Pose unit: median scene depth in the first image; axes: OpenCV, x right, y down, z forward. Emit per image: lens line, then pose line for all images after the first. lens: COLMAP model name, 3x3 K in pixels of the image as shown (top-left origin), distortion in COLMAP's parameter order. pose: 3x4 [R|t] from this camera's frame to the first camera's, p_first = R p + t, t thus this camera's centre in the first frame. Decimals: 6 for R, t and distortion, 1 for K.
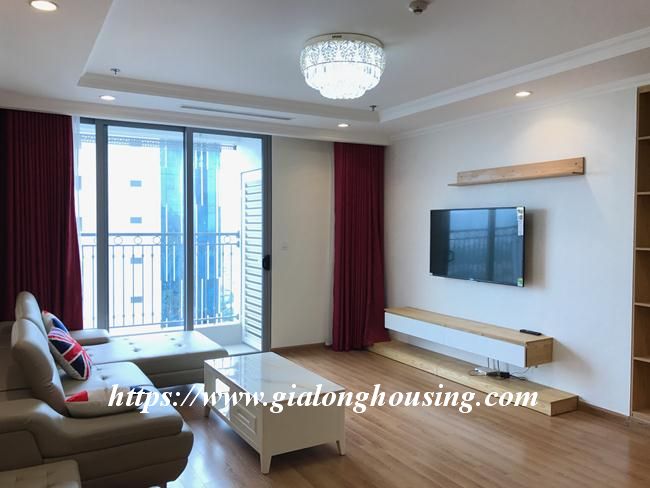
lens RADIAL K [[525.6, 0, 327.1], [0, 525.6, 241.6], [0, 0, 1]] dist [0.002043, -0.012543]
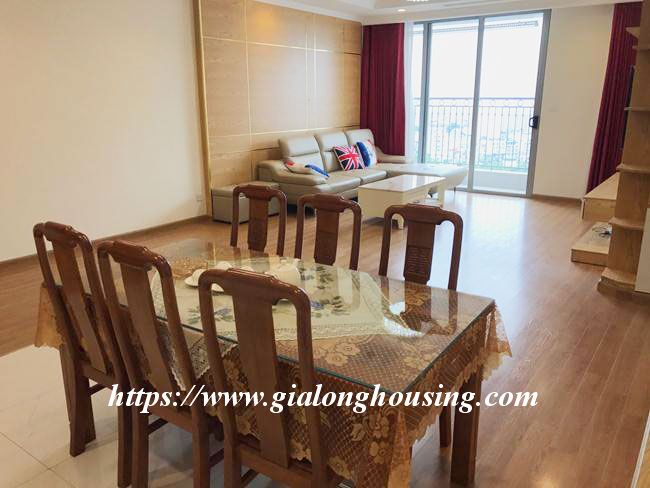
lens RADIAL K [[529.6, 0, 329.2], [0, 529.6, 244.2], [0, 0, 1]] dist [0.054101, -0.101012]
pose [[0.424824, 0.235026, -0.874235, 0.933646], [-0.021926, 0.968099, 0.249605, 0.017430], [0.905010, -0.086870, 0.416425, 0.039373]]
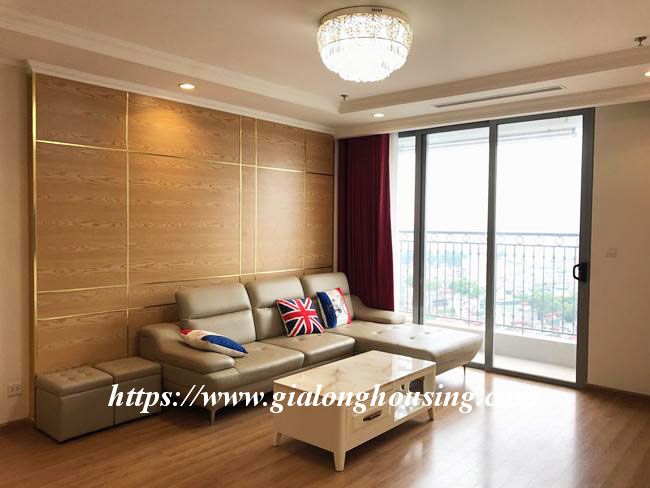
lens RADIAL K [[529.6, 0, 329.2], [0, 529.6, 244.2], [0, 0, 1]] dist [0.054101, -0.101012]
pose [[0.344432, 0.031018, -0.938299, 0.570733], [-0.032199, 0.999256, 0.021214, -0.005028], [0.938259, 0.022906, 0.345174, 0.415495]]
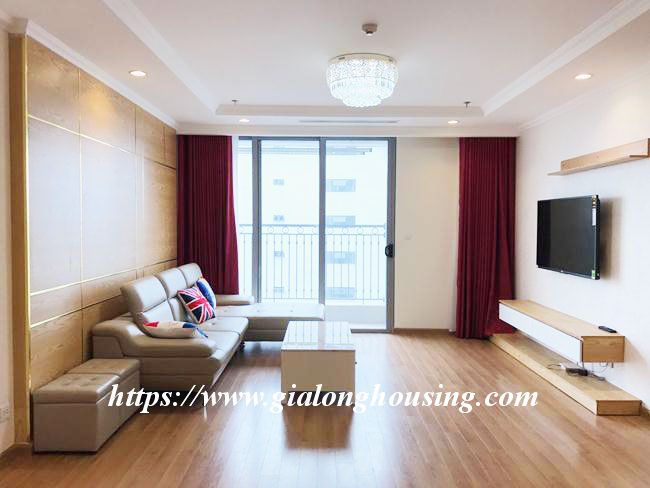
lens RADIAL K [[529.6, 0, 329.2], [0, 529.6, 244.2], [0, 0, 1]] dist [0.054101, -0.101012]
pose [[0.871525, 0.019873, -0.489948, 0.369183], [-0.016961, 0.999802, 0.010384, 0.017958], [0.490057, -0.000740, 0.871690, -0.057446]]
